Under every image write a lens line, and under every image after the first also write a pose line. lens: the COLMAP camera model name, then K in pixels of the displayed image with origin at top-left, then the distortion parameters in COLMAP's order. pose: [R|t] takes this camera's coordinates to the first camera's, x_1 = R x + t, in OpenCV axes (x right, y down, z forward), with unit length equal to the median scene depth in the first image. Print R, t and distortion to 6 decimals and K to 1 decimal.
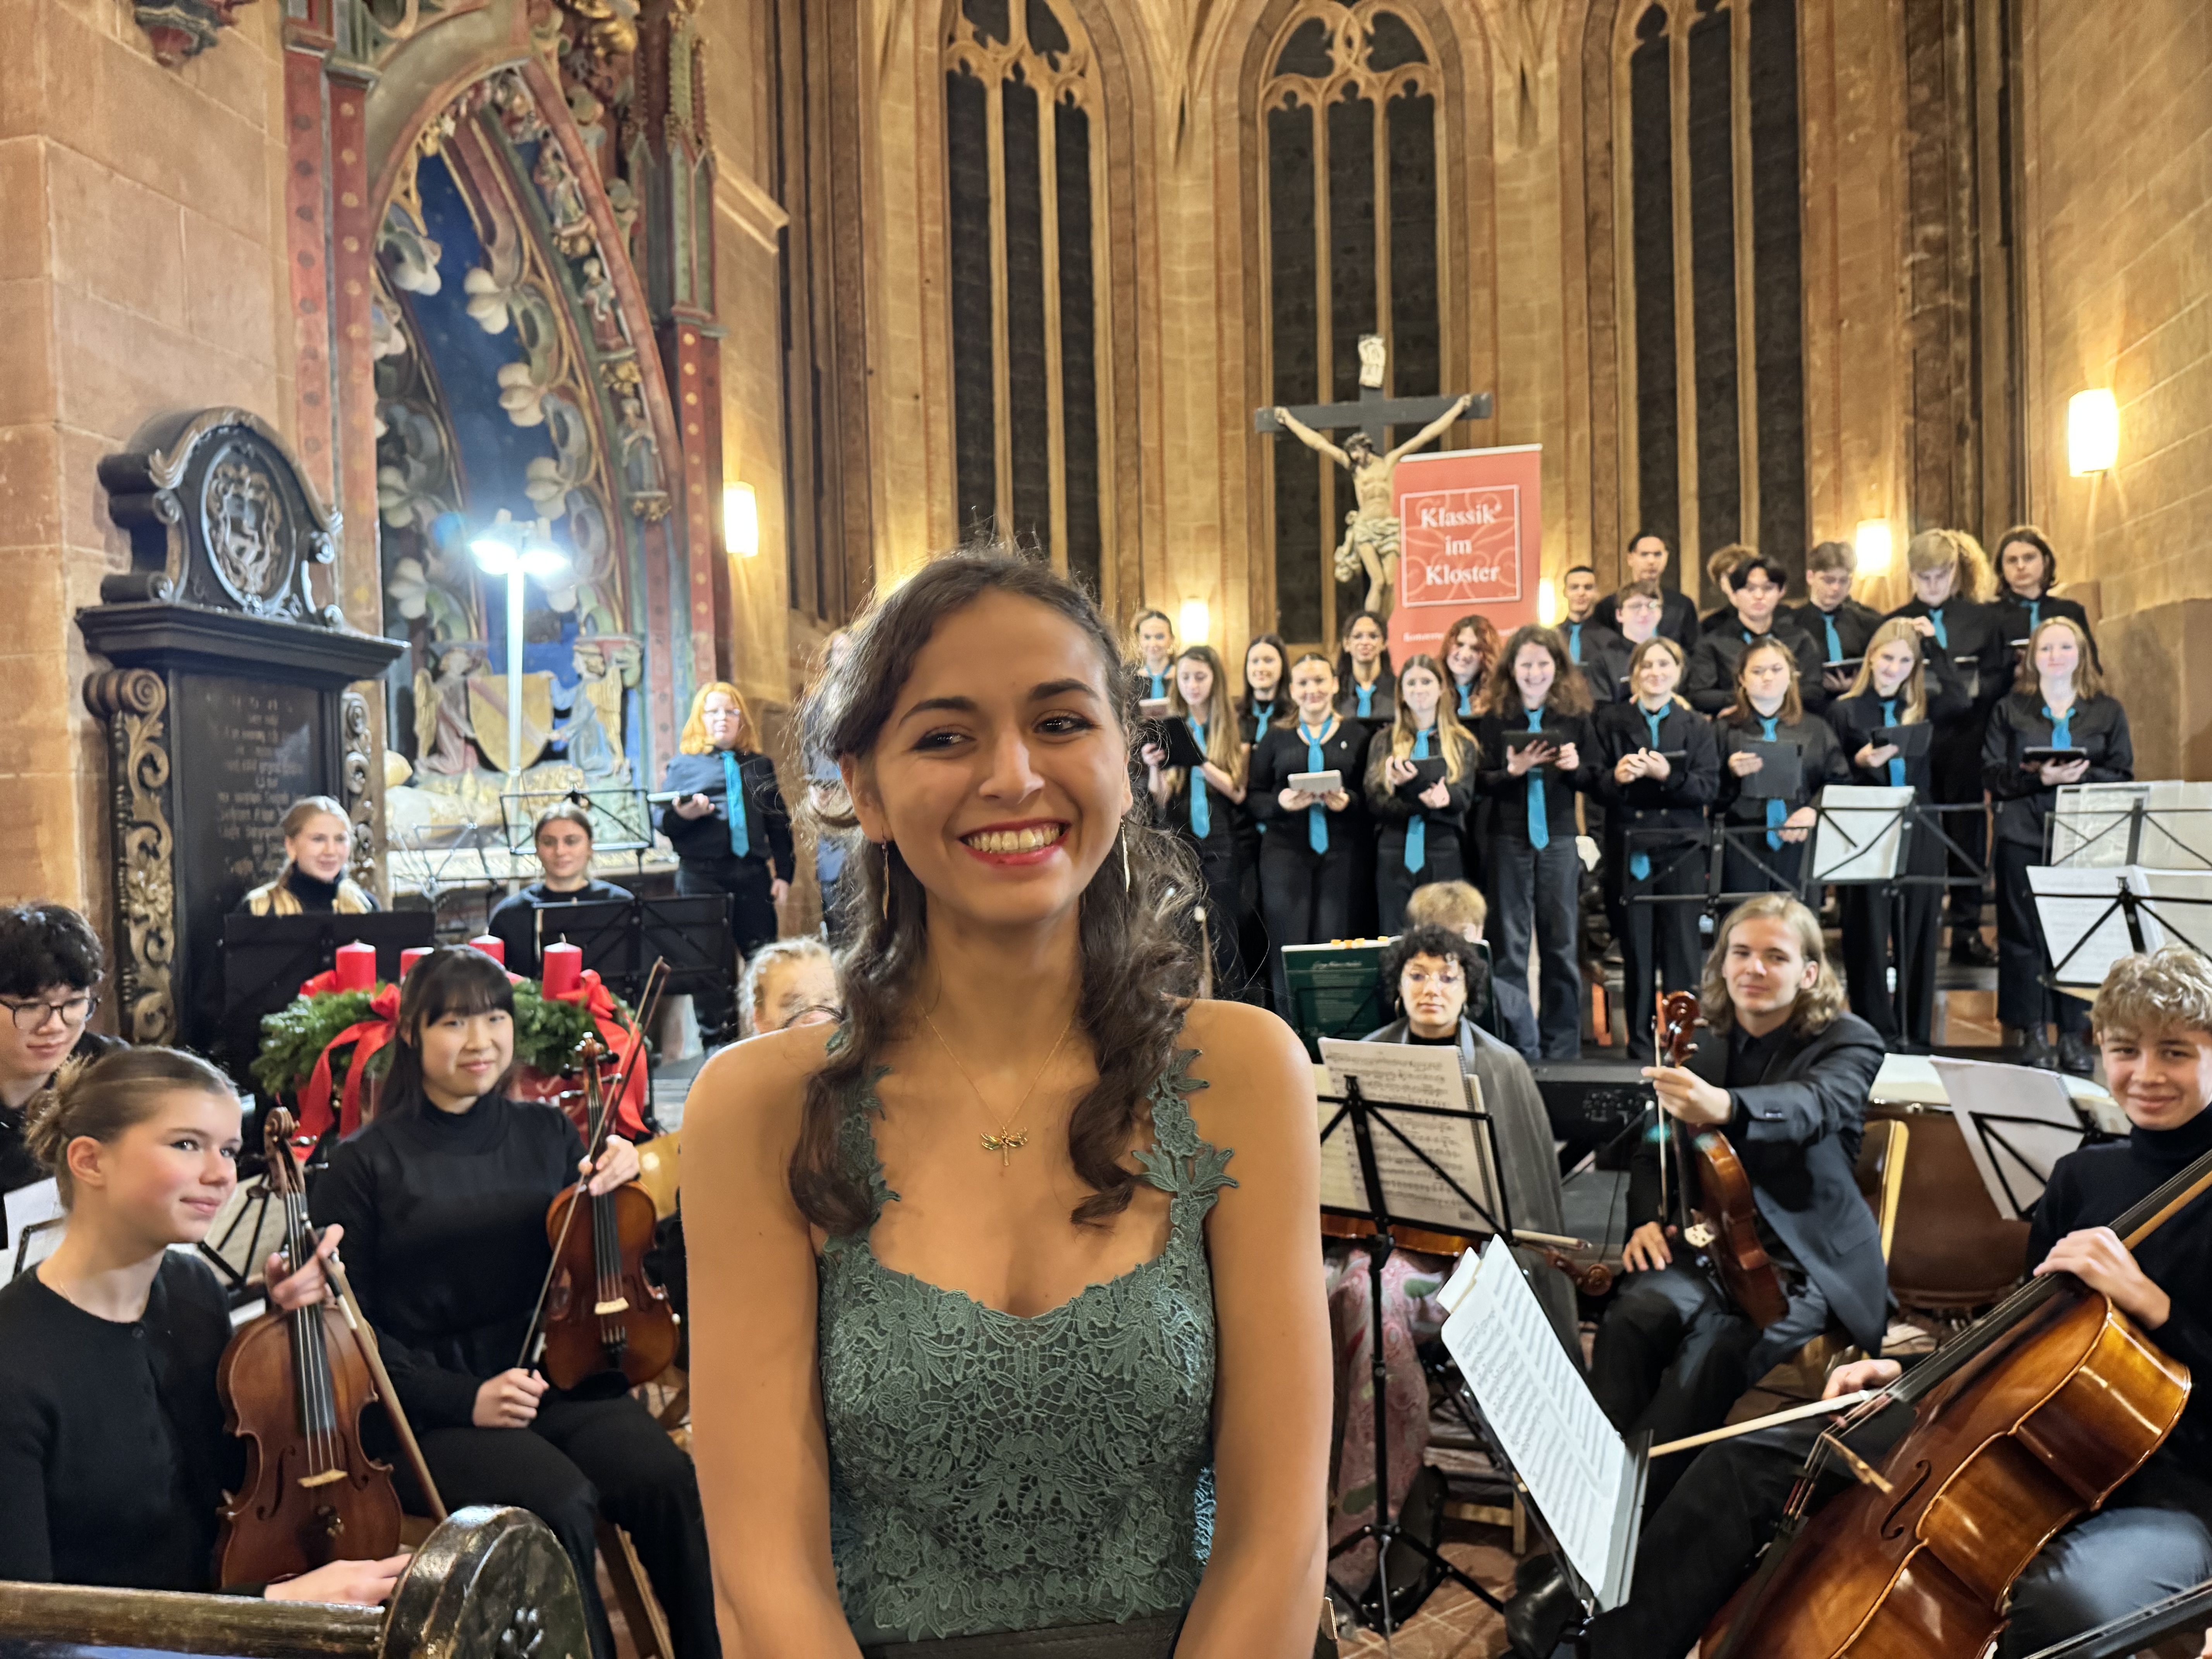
lens RADIAL K [[1547.4, 0, 1106.0], [0, 1547.4, 860.9], [0, 0, 1]] dist [0.041995, -0.081570]
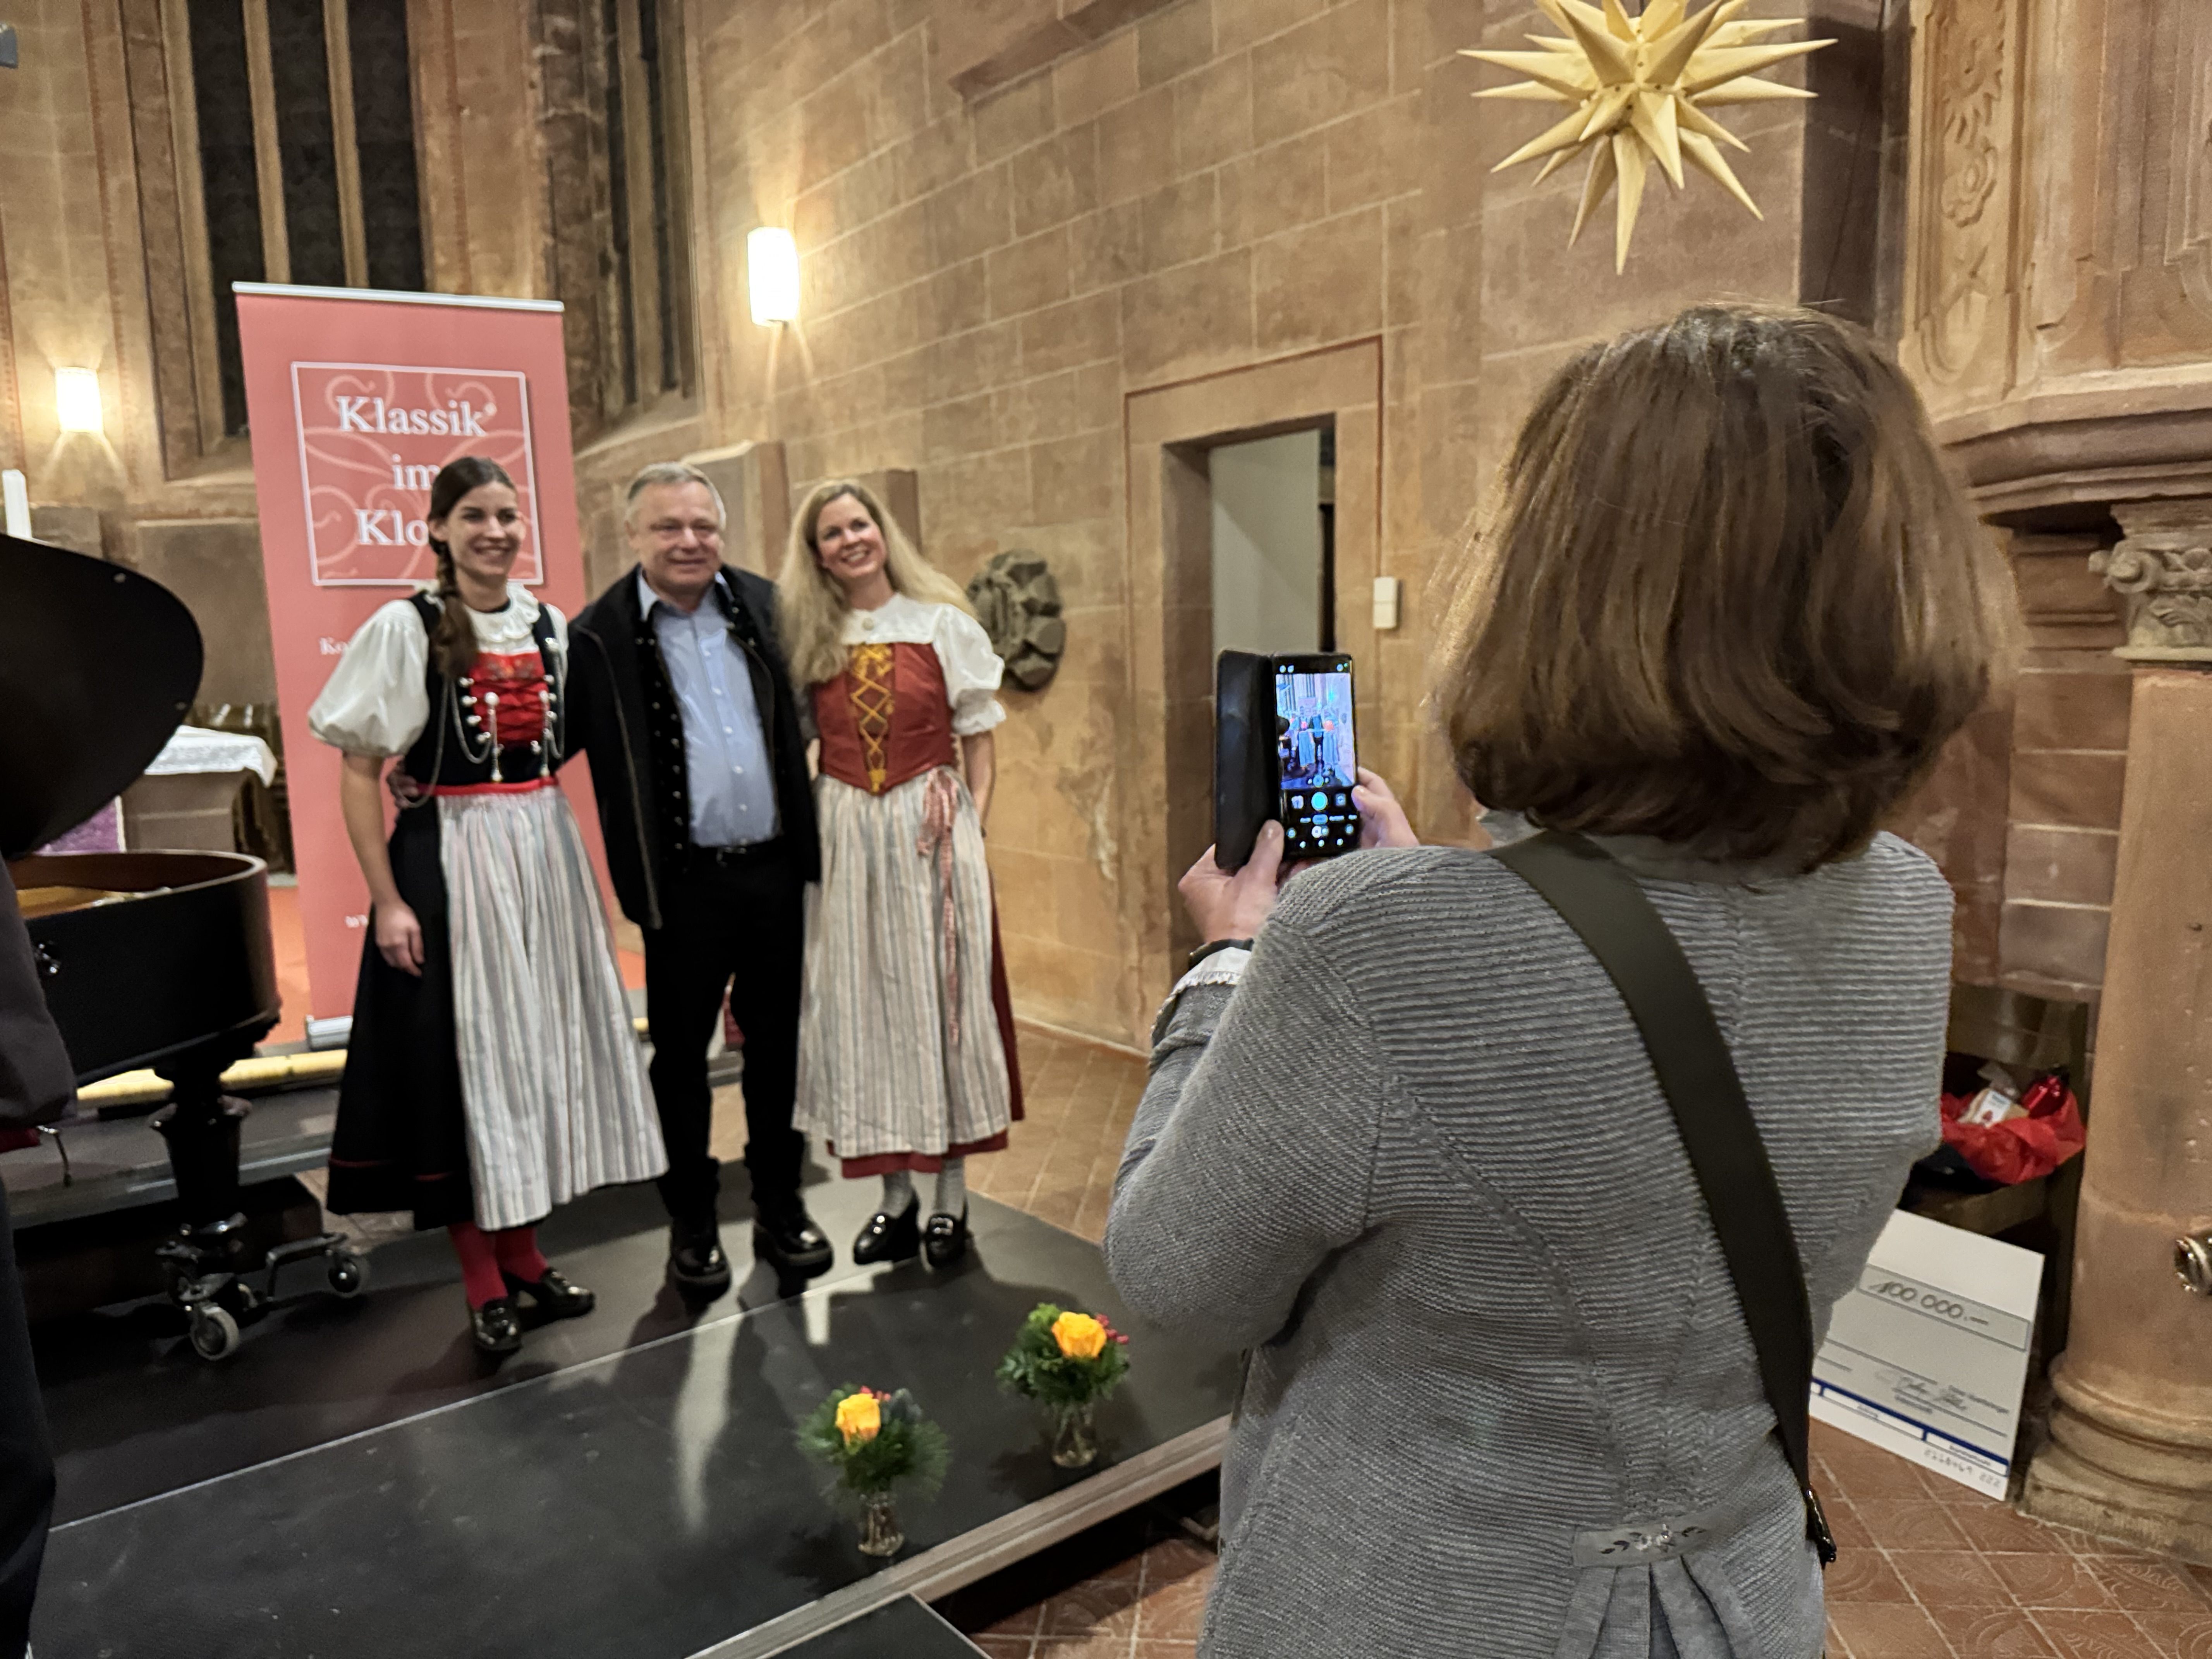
lens RADIAL K [[1526.3, 0, 1088.3], [0, 1526.3, 828.3], [0, 0, 1]] dist [0.064588, -0.079205]
pose [[0.657227, -0.077952, 0.749651, 0.038753], [0.021144, 0.996153, 0.085047, -0.020175], [-0.753396, -0.040045, 0.656347, 0.227606]]
